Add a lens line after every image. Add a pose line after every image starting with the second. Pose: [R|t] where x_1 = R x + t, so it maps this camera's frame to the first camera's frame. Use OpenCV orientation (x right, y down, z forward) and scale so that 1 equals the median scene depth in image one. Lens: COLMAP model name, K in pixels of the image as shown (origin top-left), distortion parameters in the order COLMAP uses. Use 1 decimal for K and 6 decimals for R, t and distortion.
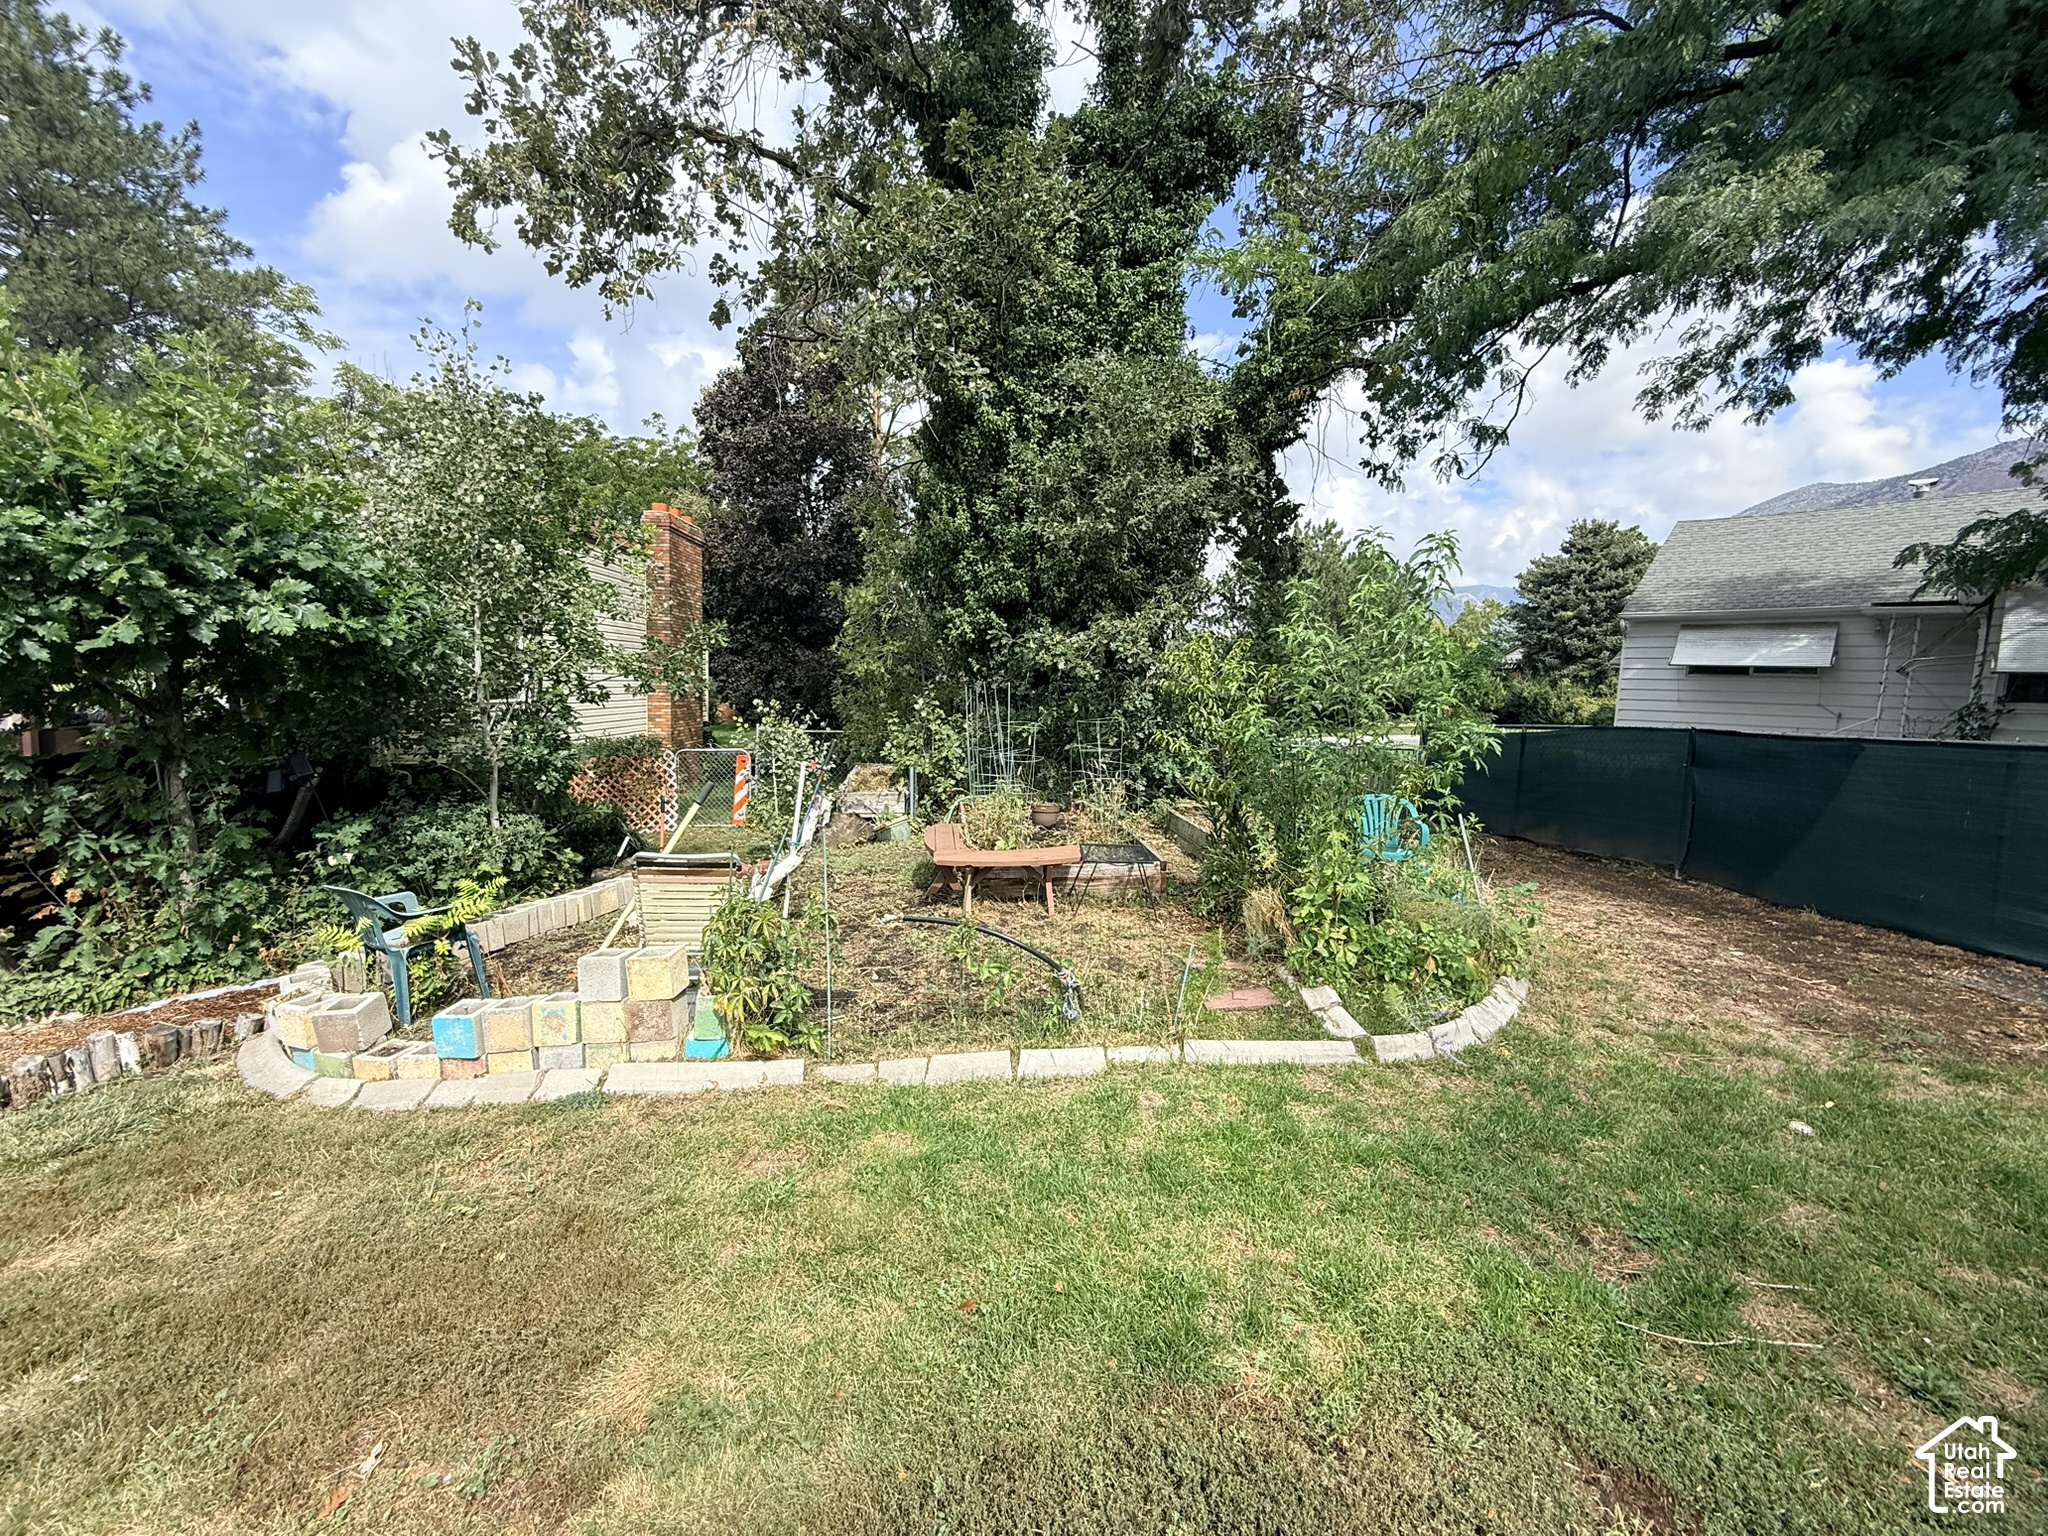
lens RADIAL K [[816.7, 0, 1018.4], [0, 816.7, 765.3], [0, 0, 1]] dist [-0.000399, -0.000456]
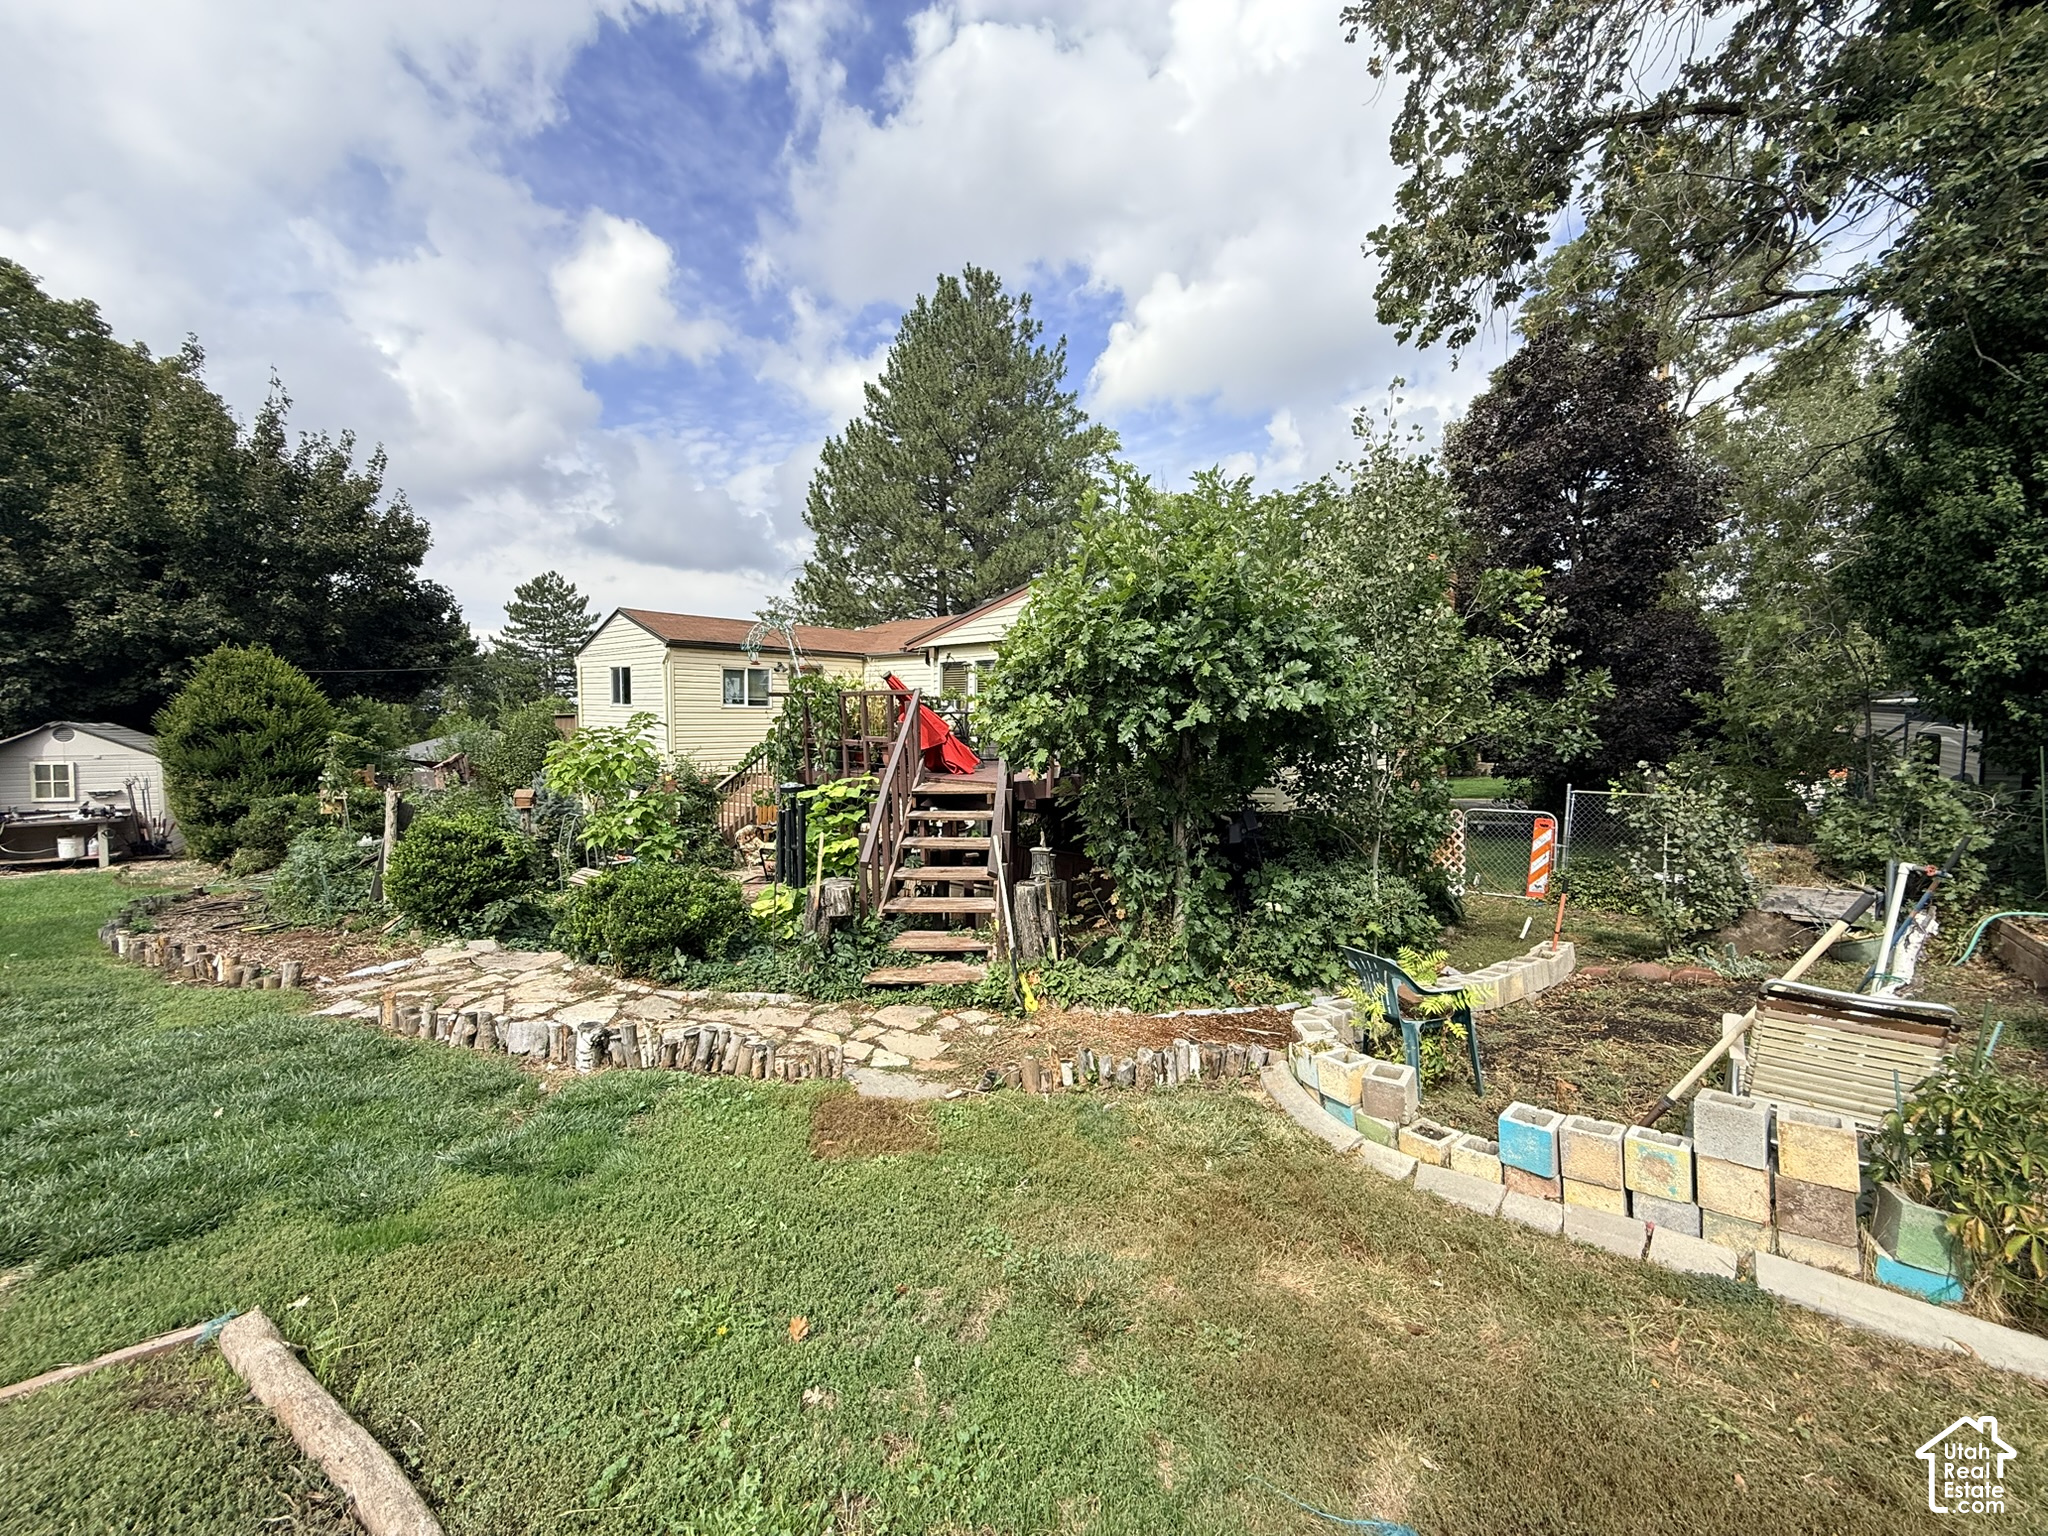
lens RADIAL K [[816.7, 0, 1011.0], [0, 816.7, 761.2], [0, 0, 1]] dist [-0.000399, -0.000456]
pose [[0.715429, 0.015534, -0.698513, -0.352956], [-0.056923, 0.997725, -0.036114, -0.024667], [0.696363, 0.065599, 0.714686, -0.064267]]
